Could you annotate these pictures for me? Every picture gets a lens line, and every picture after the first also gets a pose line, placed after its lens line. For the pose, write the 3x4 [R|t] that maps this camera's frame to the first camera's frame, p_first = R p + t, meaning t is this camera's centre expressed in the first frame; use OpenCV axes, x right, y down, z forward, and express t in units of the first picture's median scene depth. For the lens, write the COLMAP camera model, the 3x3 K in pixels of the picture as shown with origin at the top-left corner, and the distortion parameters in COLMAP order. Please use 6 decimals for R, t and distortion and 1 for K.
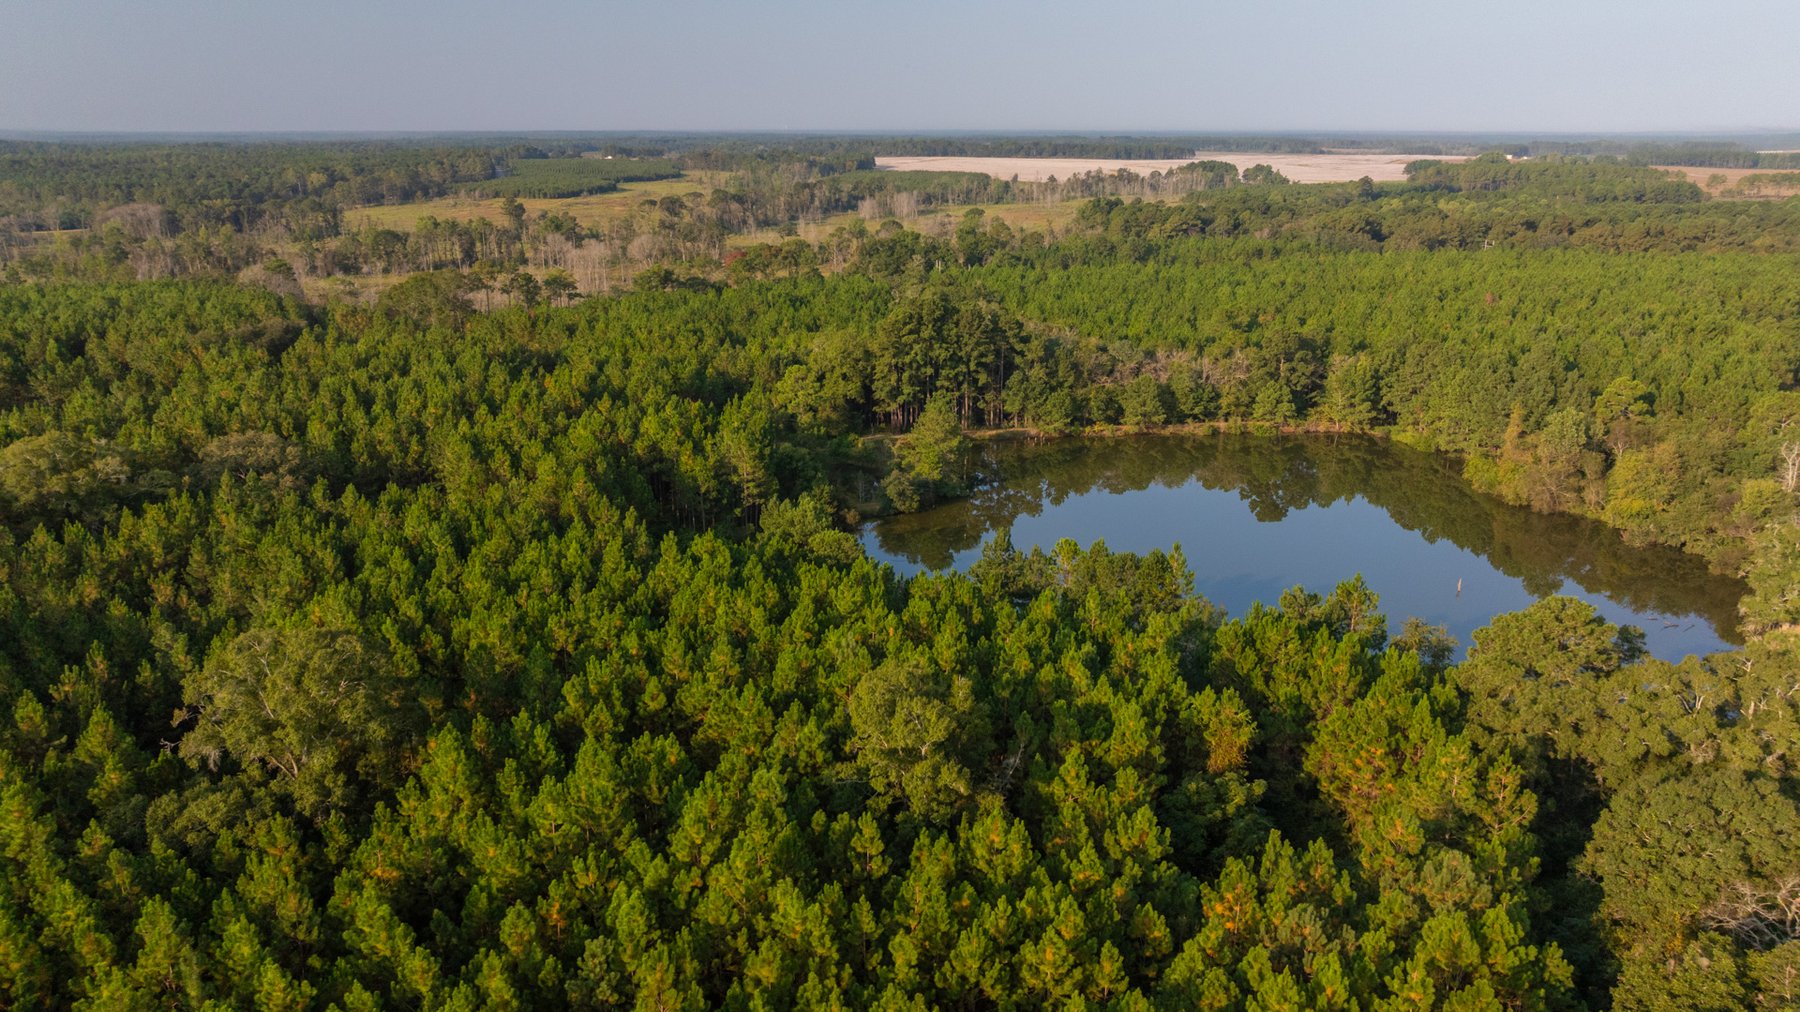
lens RADIAL K [[1271.0, 0, 903.1], [0, 1271.0, 503.0], [0, 0, 1]] dist [-0.042594, 0.039462]
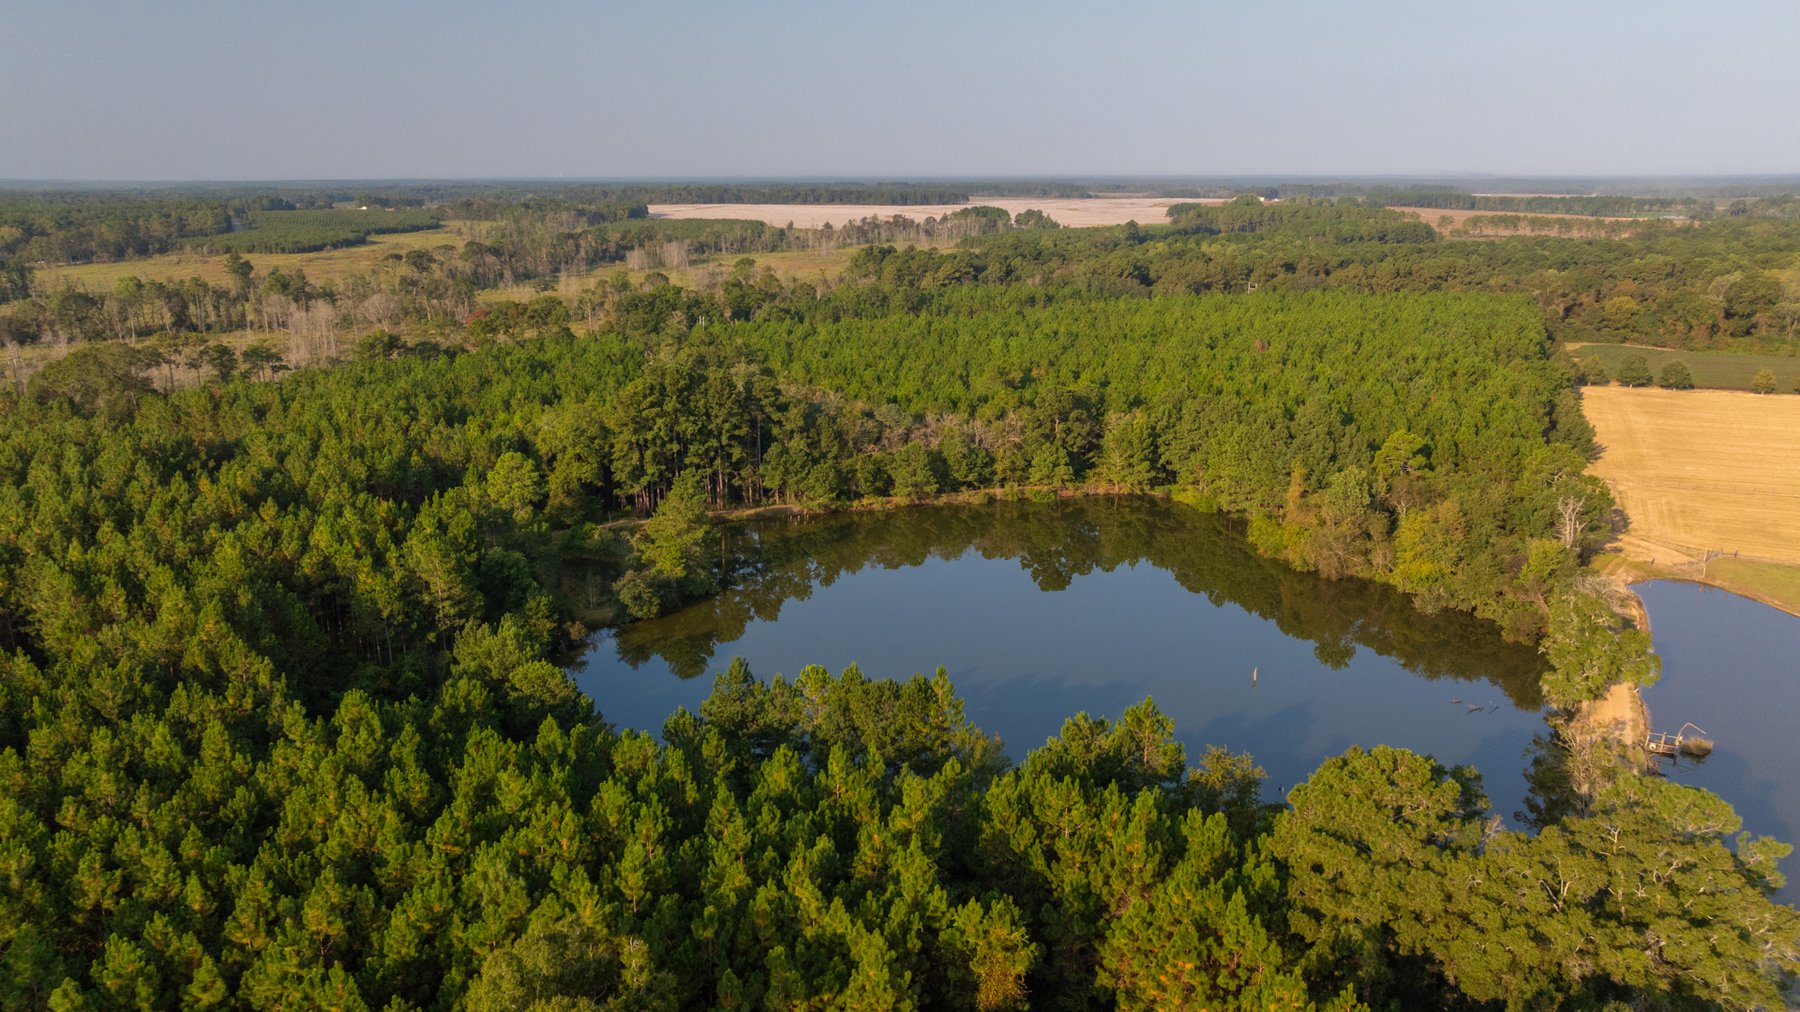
lens RADIAL K [[1271.0, 0, 906.0], [0, 1271.0, 505.1], [0, 0, 1]] dist [-0.042594, 0.039462]
pose [[0.985714, -0.044718, 0.162384, 0.035679], [0.049987, 0.998343, -0.028507, -0.031325], [-0.160840, 0.036217, 0.986316, 0.097633]]
